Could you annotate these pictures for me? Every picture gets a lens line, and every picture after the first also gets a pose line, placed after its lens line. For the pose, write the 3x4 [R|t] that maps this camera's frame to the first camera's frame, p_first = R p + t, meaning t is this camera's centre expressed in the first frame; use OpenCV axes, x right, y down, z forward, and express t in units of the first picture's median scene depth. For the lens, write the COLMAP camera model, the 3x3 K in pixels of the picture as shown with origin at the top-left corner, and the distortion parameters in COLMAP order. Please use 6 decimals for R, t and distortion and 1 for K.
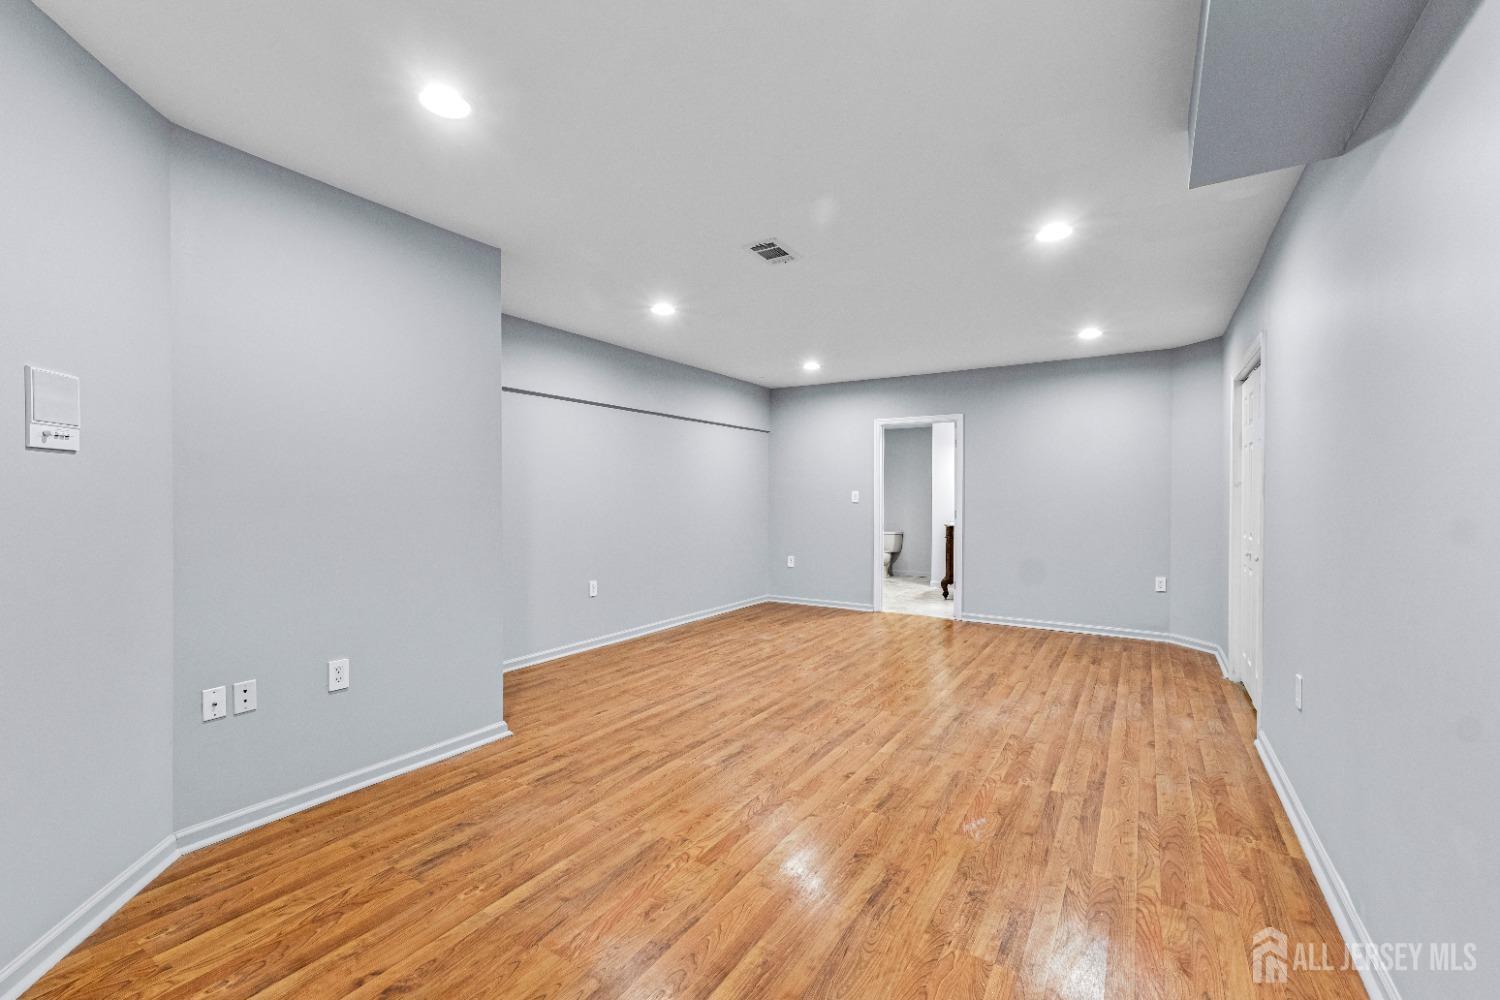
lens RADIAL K [[646.3, 0, 750.0], [0, 646.3, 500.0], [0, 0, 1]] dist [0.000959, 0.000123]
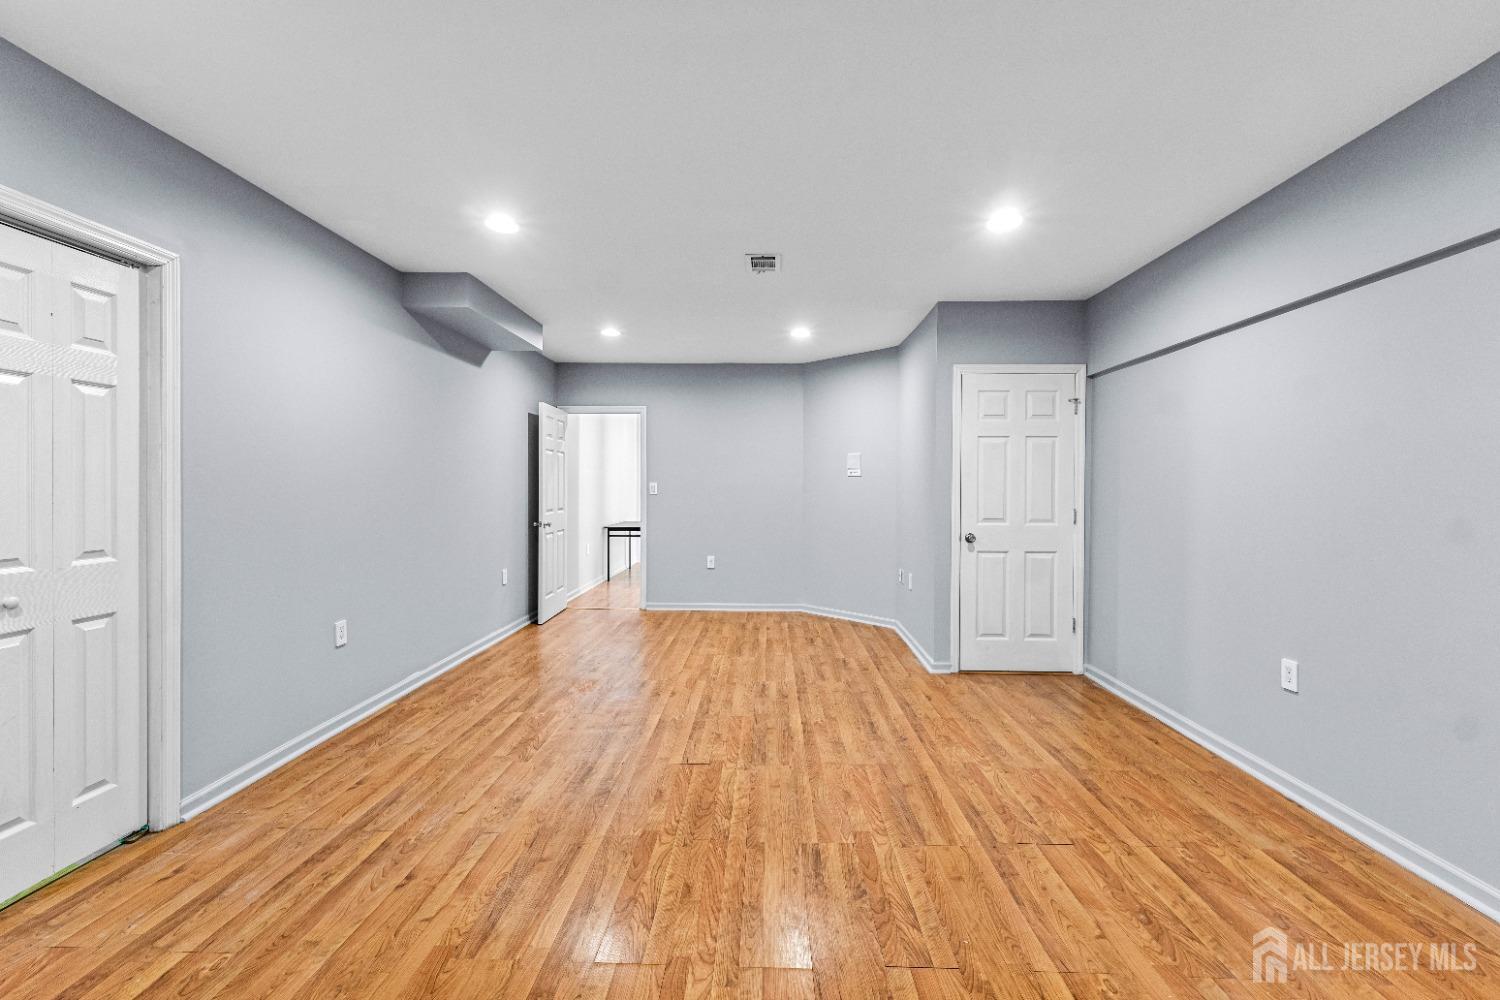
lens RADIAL K [[646.3, 0, 750.0], [0, 646.3, 500.0], [0, 0, 1]] dist [0.000959, 0.000123]
pose [[-0.870158, 0.001305, -0.492772, 0.533482], [-0.009832, 0.999751, 0.020011, -0.007215], [0.492675, 0.022258, -0.869928, 1.767635]]
